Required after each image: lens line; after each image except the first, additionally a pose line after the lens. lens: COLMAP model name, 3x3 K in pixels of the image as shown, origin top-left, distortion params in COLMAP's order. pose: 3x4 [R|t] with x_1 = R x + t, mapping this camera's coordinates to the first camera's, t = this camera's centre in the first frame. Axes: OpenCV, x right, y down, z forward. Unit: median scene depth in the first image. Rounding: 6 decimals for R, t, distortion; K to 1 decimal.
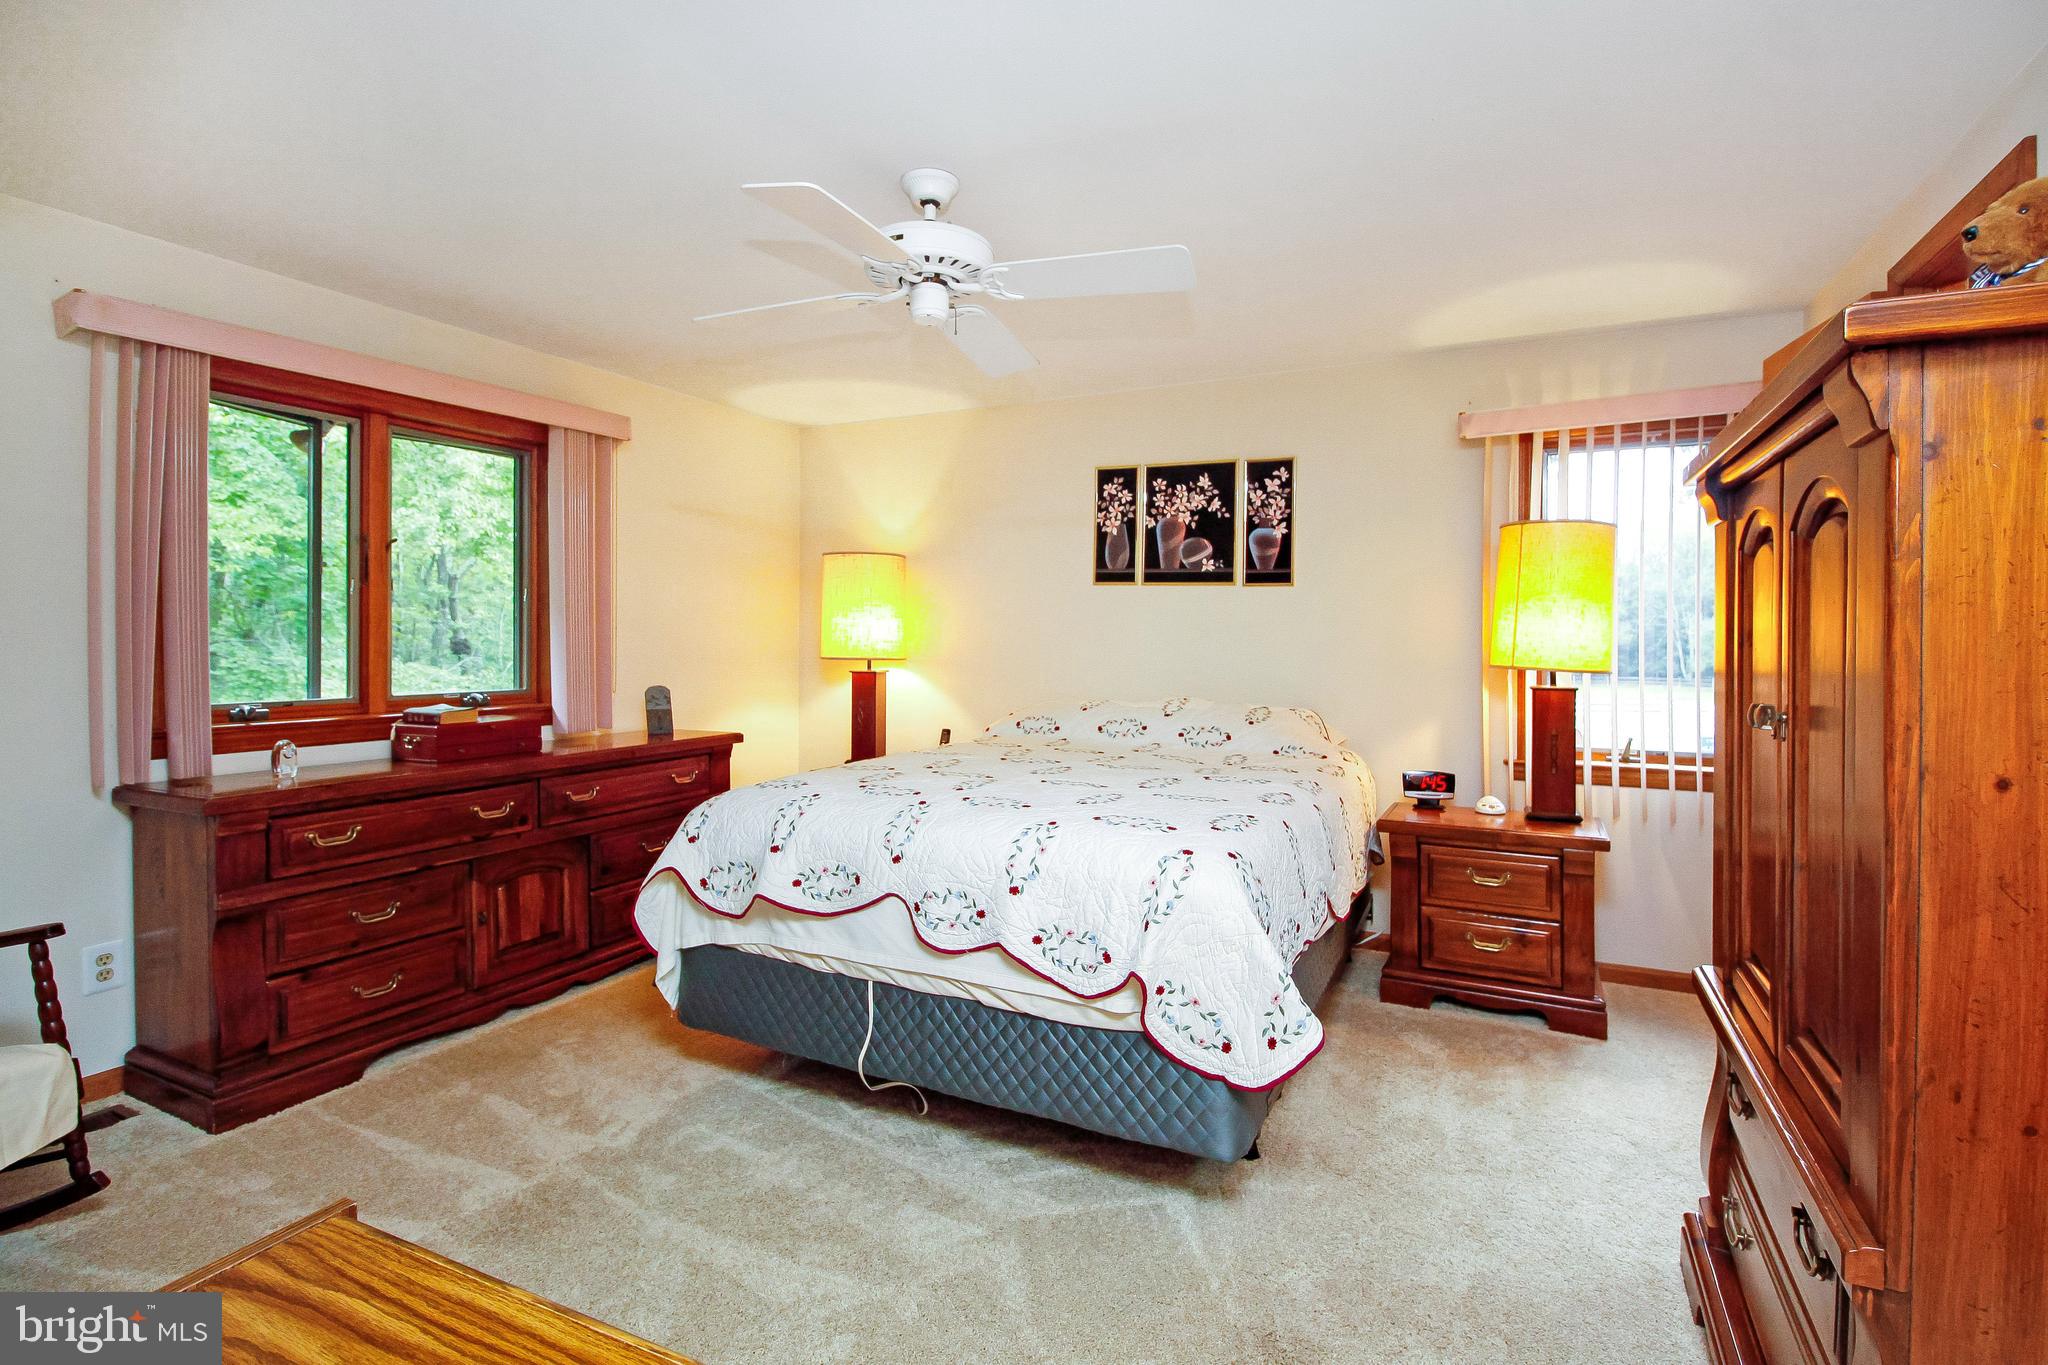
lens RADIAL K [[964.1, 0, 1062.0], [0, 964.1, 638.7], [0, 0, 1]] dist [0.011286, -0.007851]
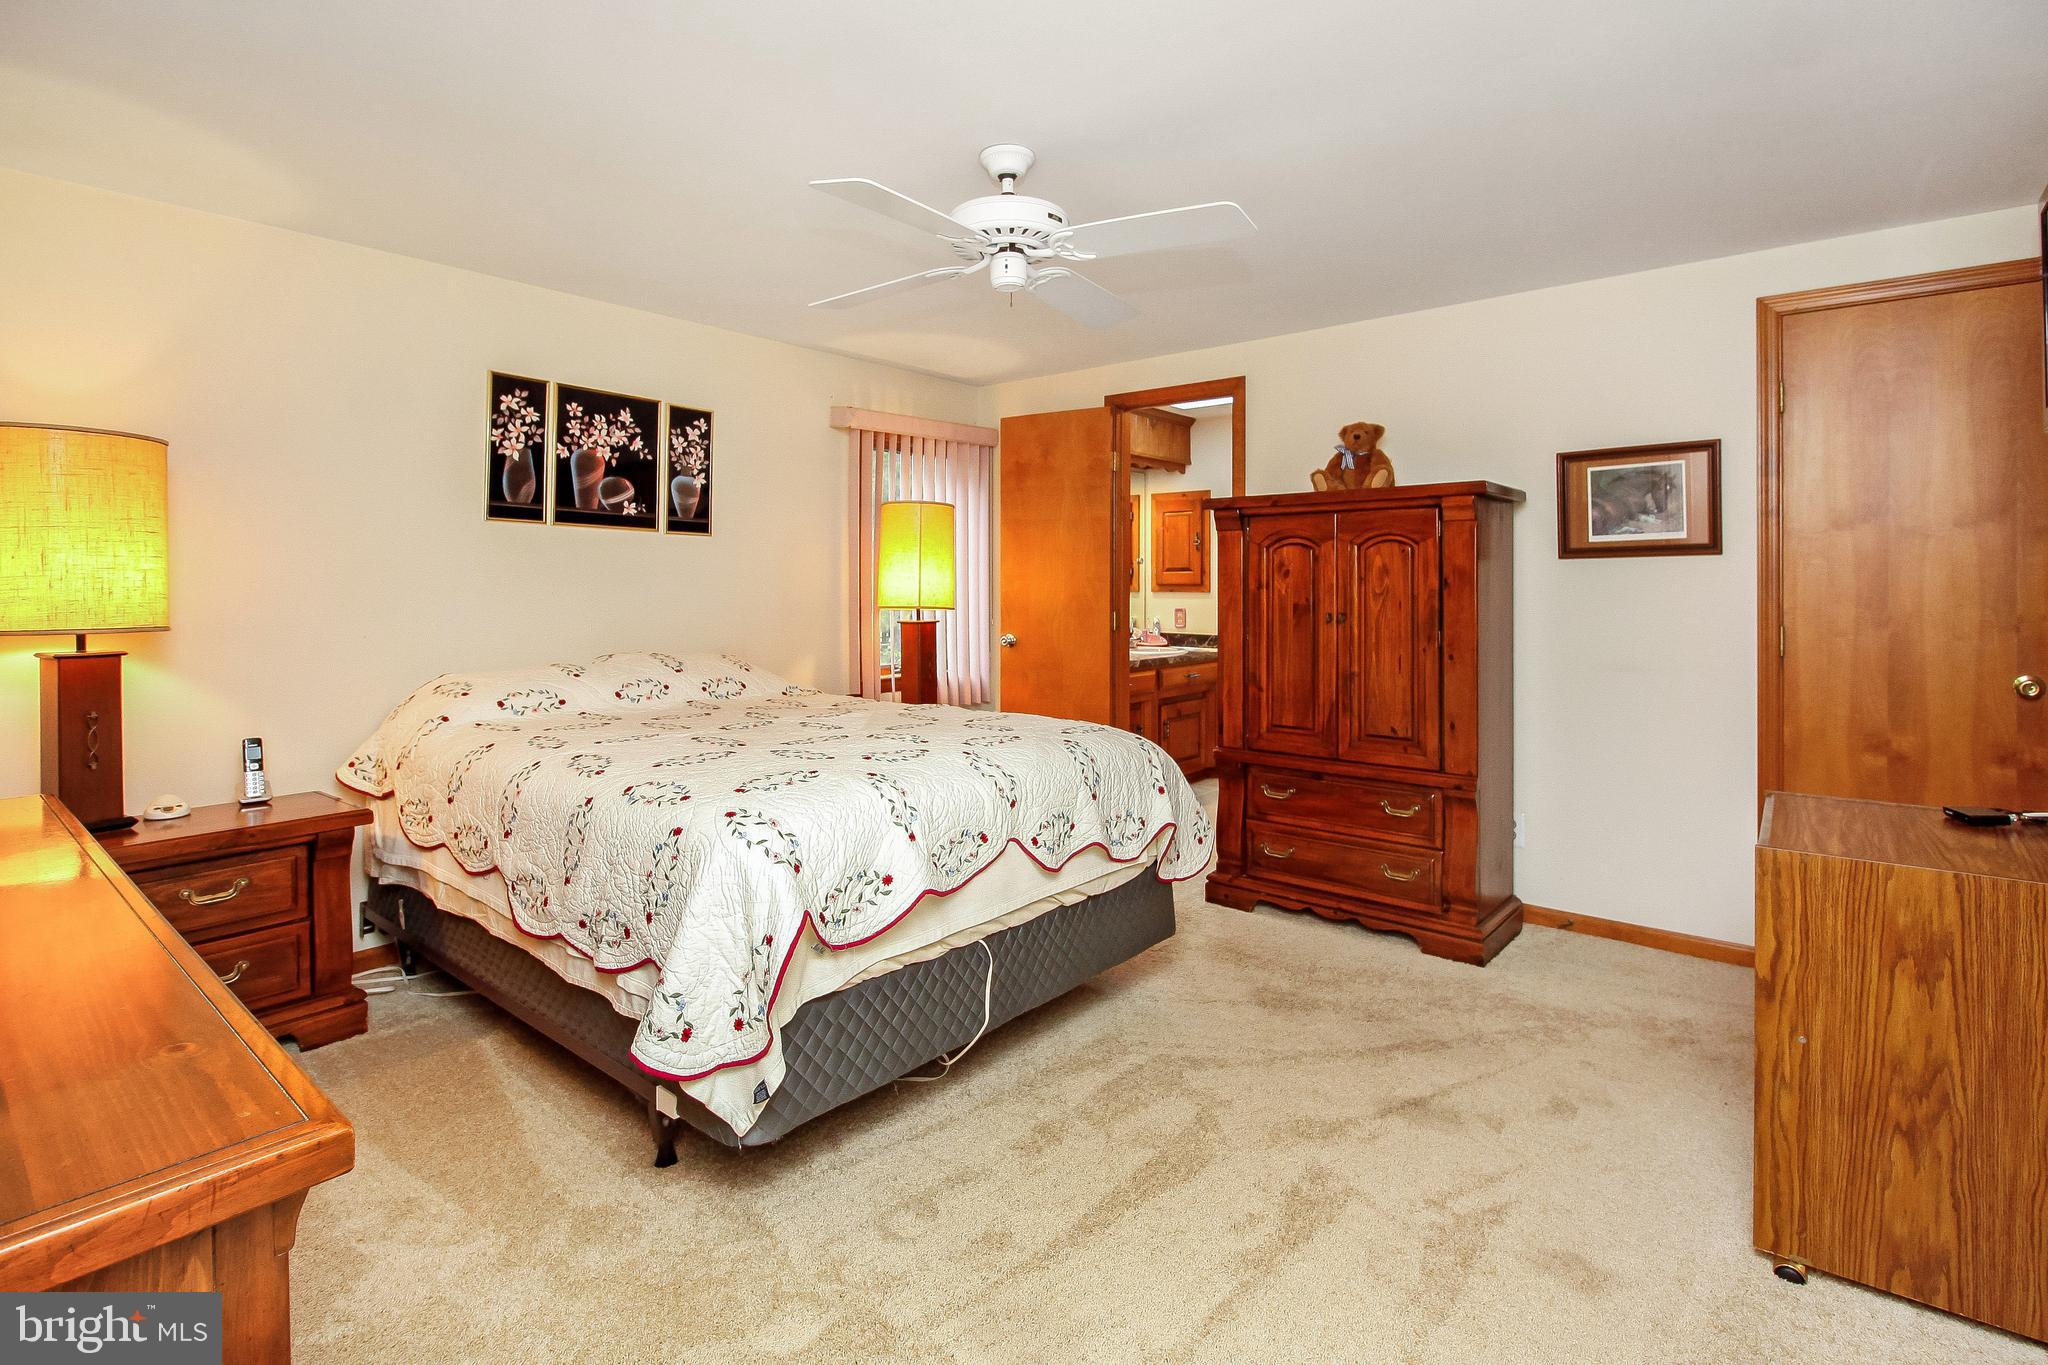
lens RADIAL K [[964.1, 0, 1011.4], [0, 964.1, 593.2], [0, 0, 1]] dist [0.011286, -0.007851]
pose [[0.264858, -0.009506, 0.964241, -0.637418], [0.008616, 0.999935, 0.007491, 0.000546], [-0.964249, 0.006324, 0.264923, 0.405983]]
